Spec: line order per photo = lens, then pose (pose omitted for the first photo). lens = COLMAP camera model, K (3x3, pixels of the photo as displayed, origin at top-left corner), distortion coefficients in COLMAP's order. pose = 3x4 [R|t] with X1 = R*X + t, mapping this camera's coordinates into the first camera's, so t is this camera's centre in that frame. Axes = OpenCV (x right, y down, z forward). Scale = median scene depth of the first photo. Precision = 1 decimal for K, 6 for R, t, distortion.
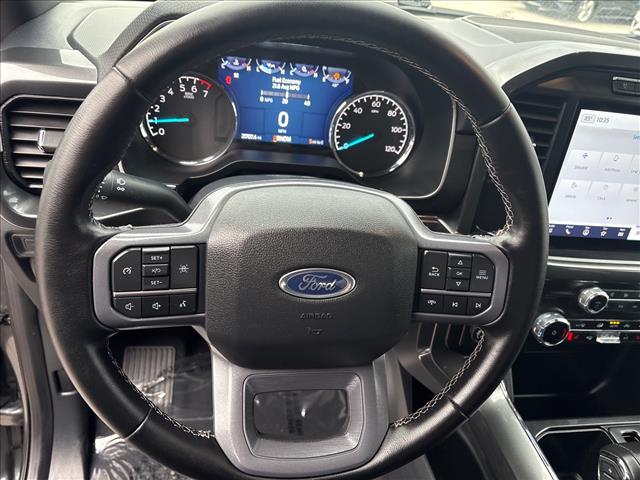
lens RADIAL K [[512.7, 0, 318.4], [0, 512.7, 250.6], [0, 0, 1]] dist [0.064913, -0.066642]
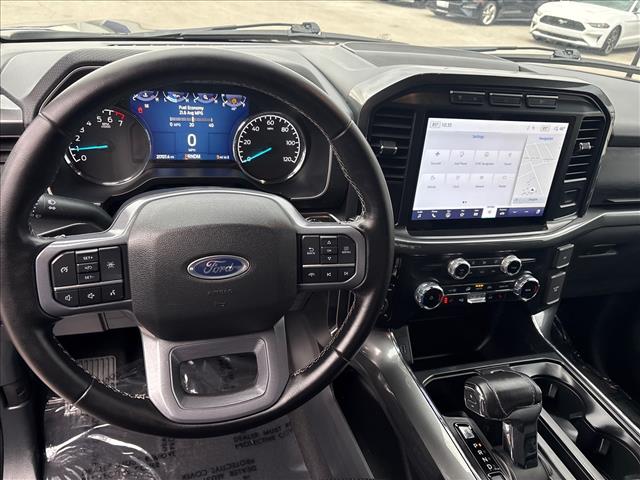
lens RADIAL K [[512.7, 0, 318.4], [0, 512.7, 250.6], [0, 0, 1]] dist [0.064913, -0.066642]
pose [[0.989530, -0.091587, 0.111542, 0.065774], [0.093666, 0.995512, -0.013532, 0.039411], [-0.109802, 0.023838, 0.993668, -0.199861]]
